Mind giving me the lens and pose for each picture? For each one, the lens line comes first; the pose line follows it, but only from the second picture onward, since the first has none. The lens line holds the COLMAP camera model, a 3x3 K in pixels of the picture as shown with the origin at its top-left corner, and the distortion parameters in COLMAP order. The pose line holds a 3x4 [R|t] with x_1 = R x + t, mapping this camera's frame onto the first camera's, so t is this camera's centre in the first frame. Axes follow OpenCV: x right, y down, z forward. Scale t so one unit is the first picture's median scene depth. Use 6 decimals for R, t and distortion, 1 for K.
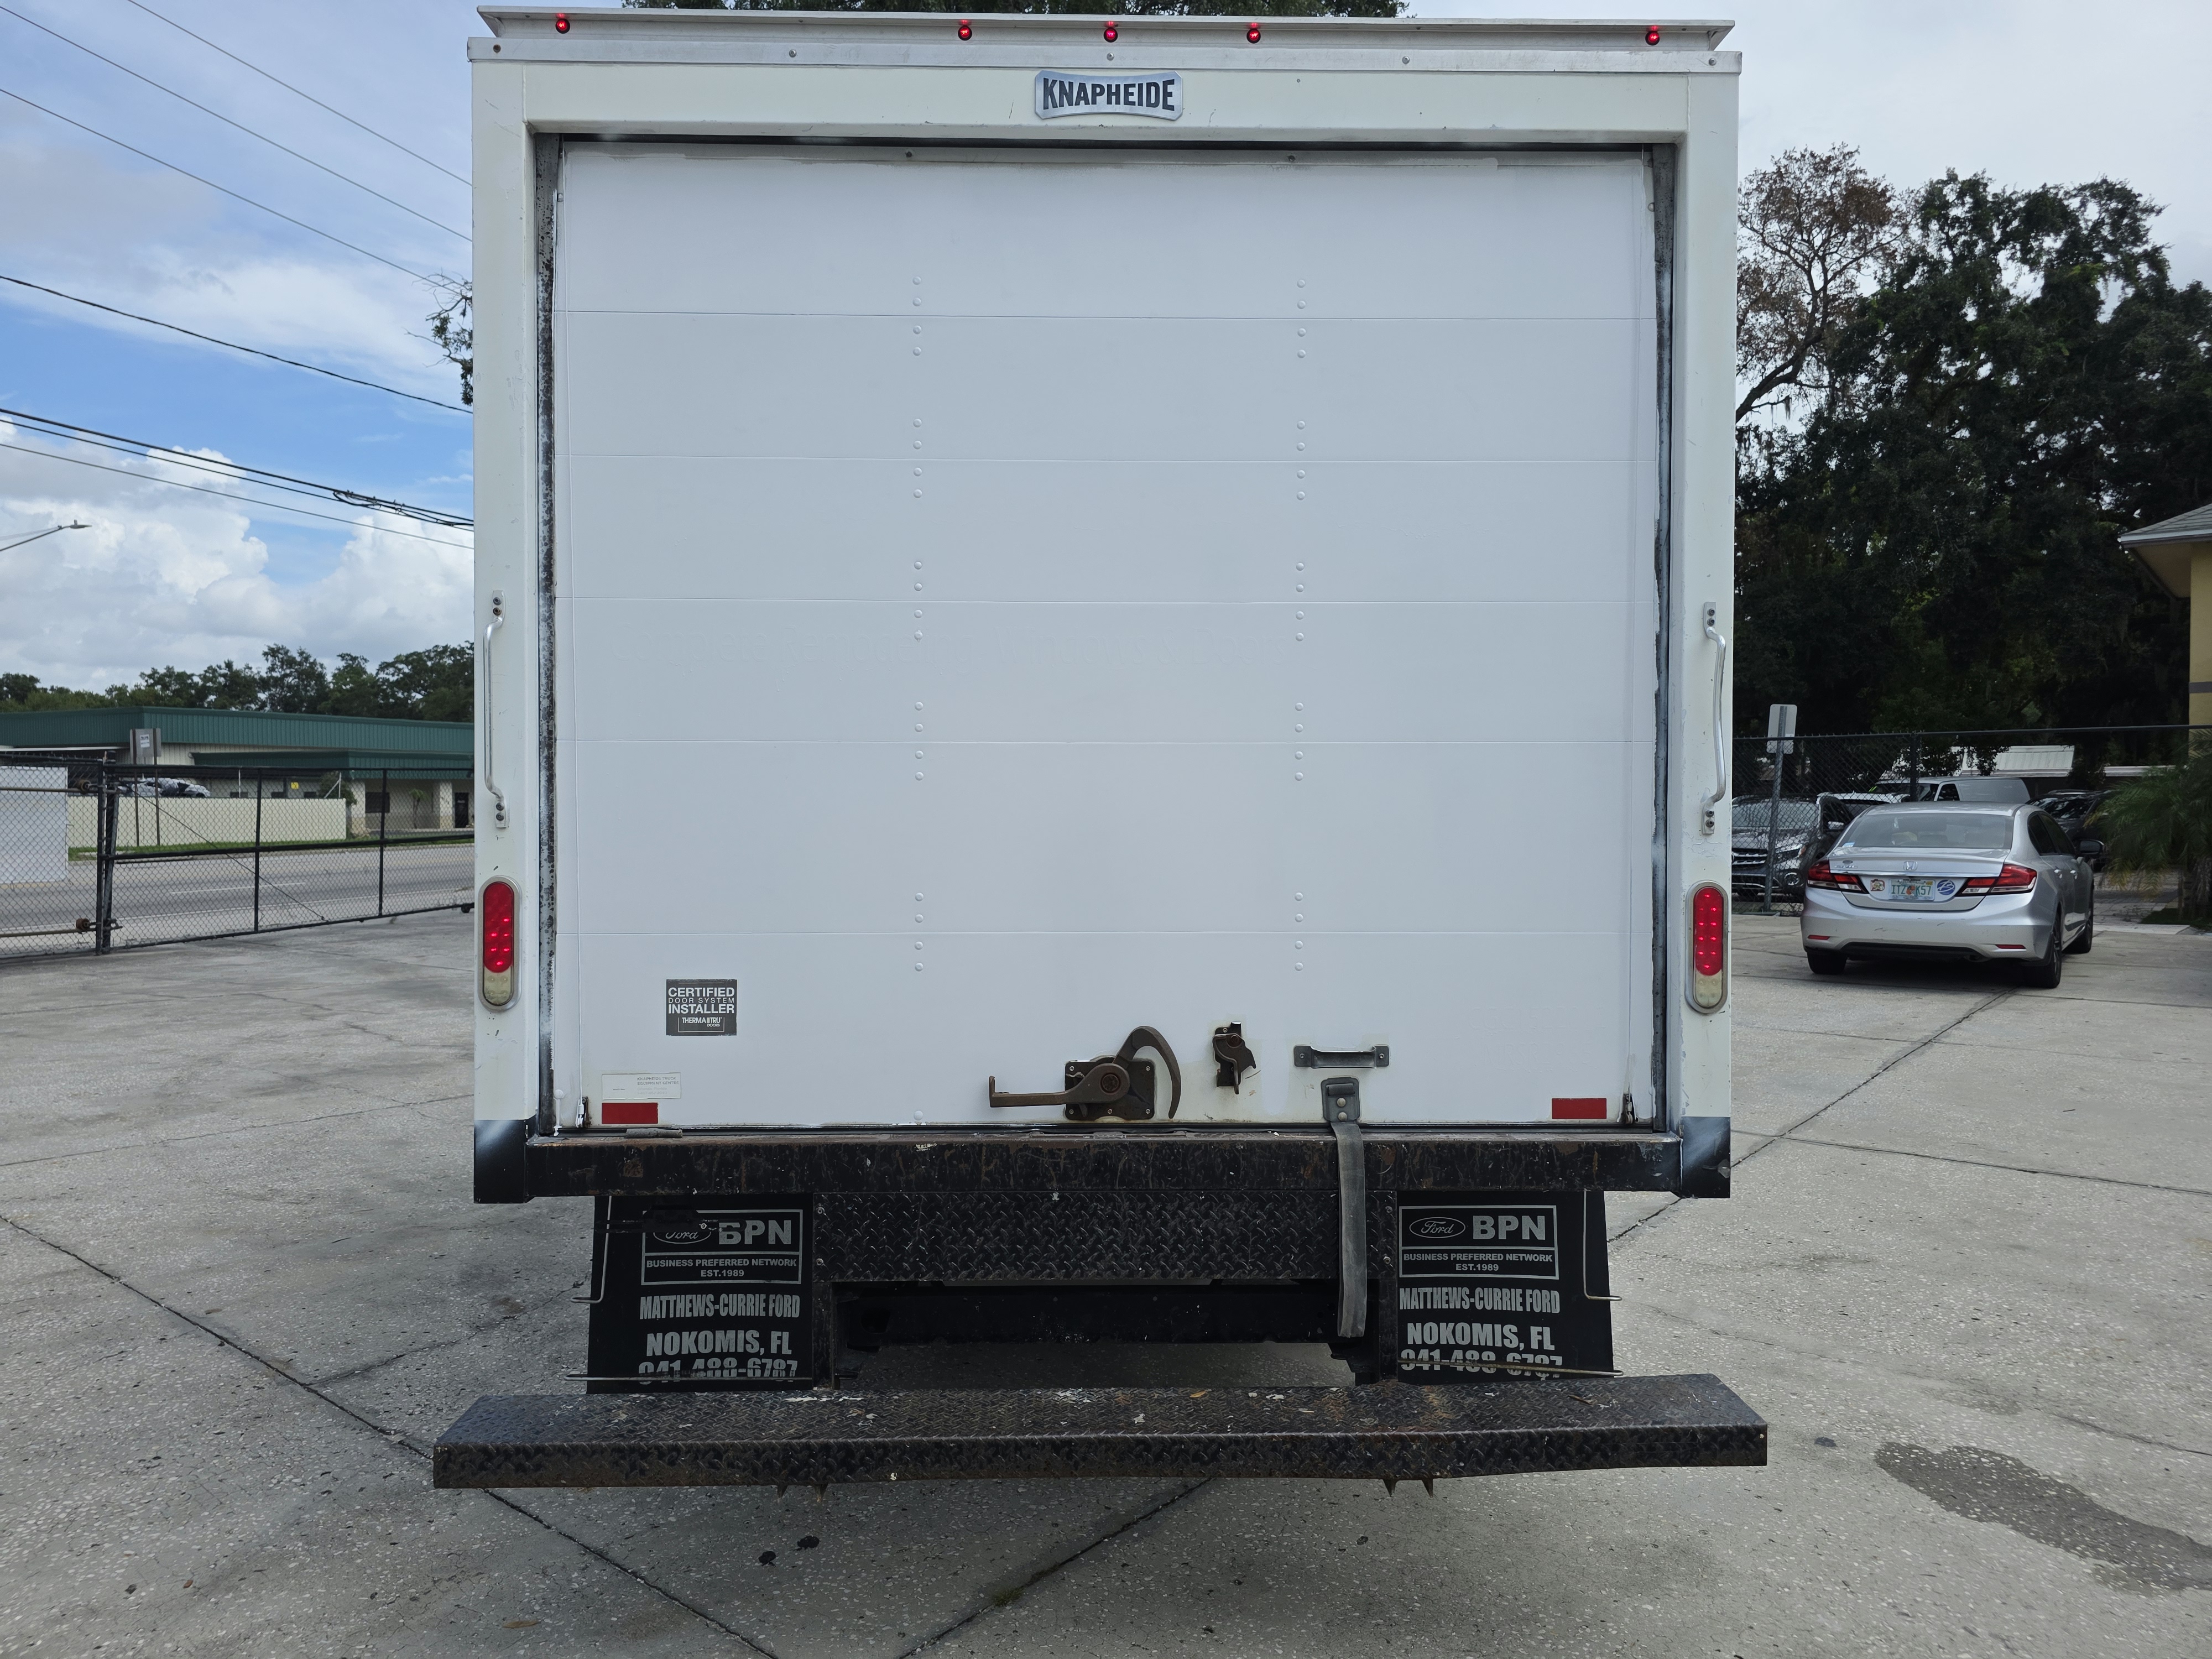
lens RADIAL K [[1491.6, 0, 1106.0], [0, 1491.6, 829.5], [0, 0, 1]] dist [0.041967, -0.032368]
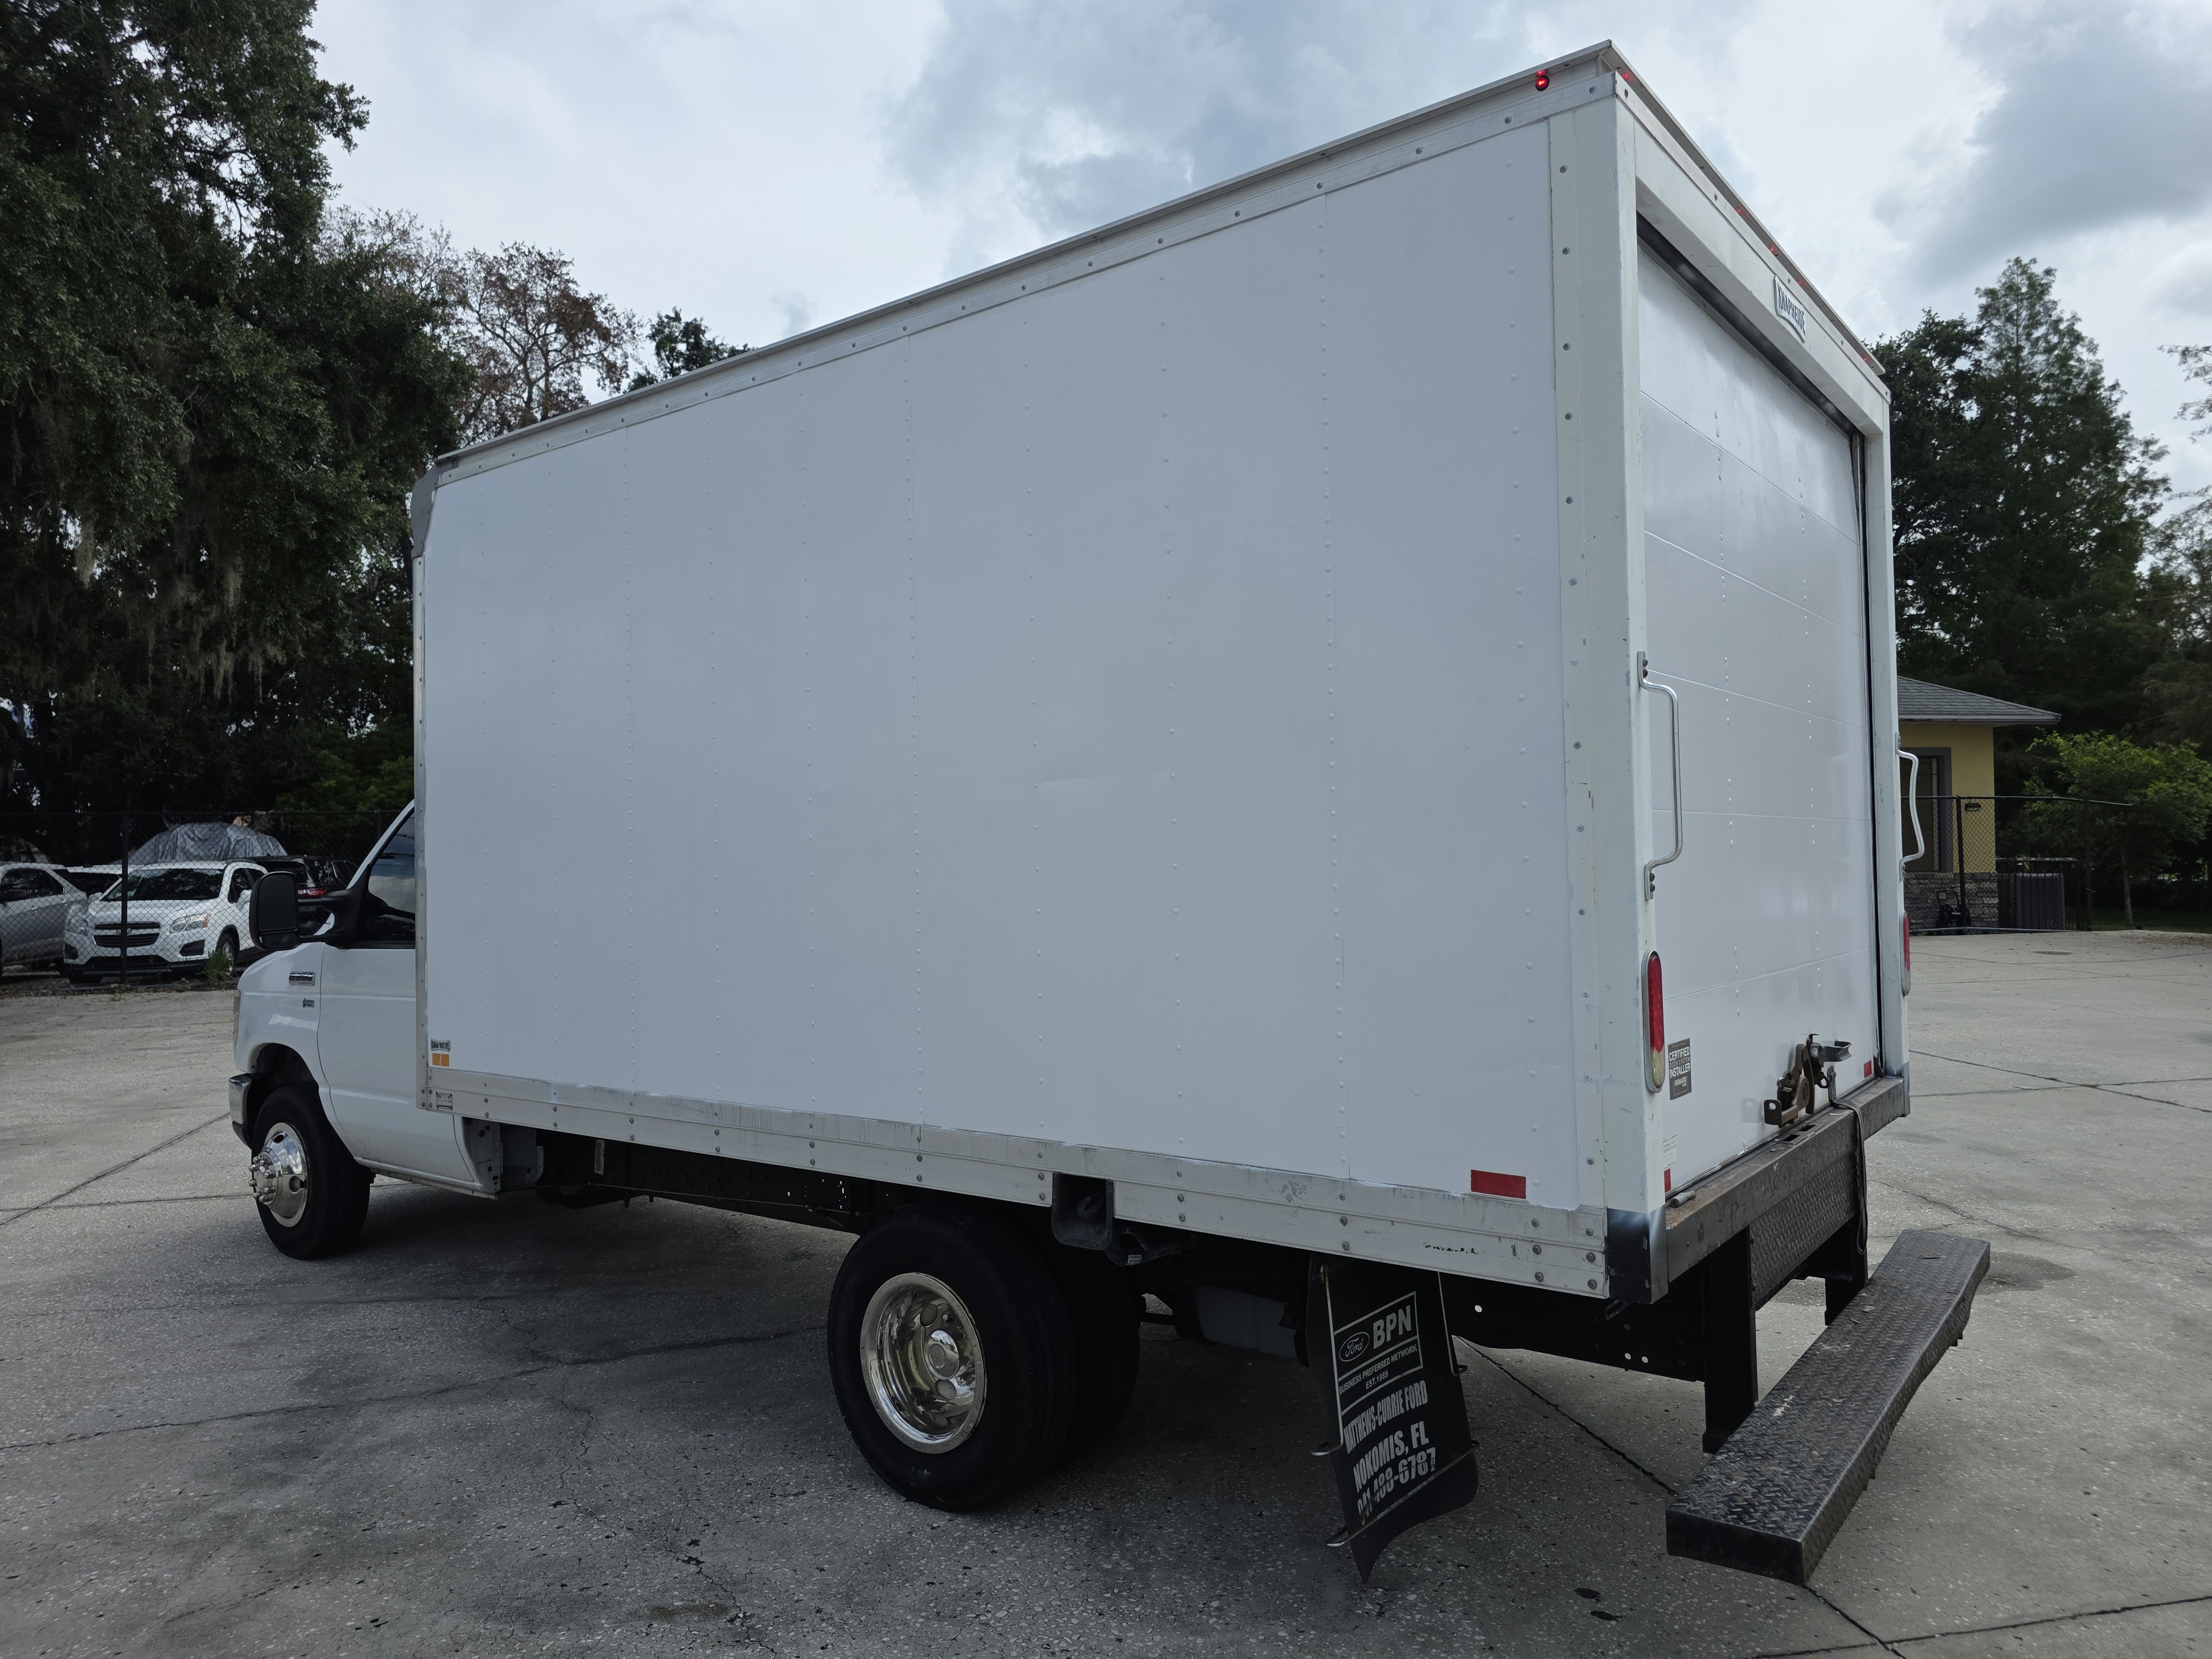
lens RADIAL K [[1491.6, 0, 1106.0], [0, 1491.6, 829.5], [0, 0, 1]] dist [0.041967, -0.032368]
pose [[0.625198, 0.006268, 0.780441, -1.091346], [0.028011, 0.999143, -0.030463, -0.022307], [-0.779964, 0.040907, 0.624486, 0.534841]]
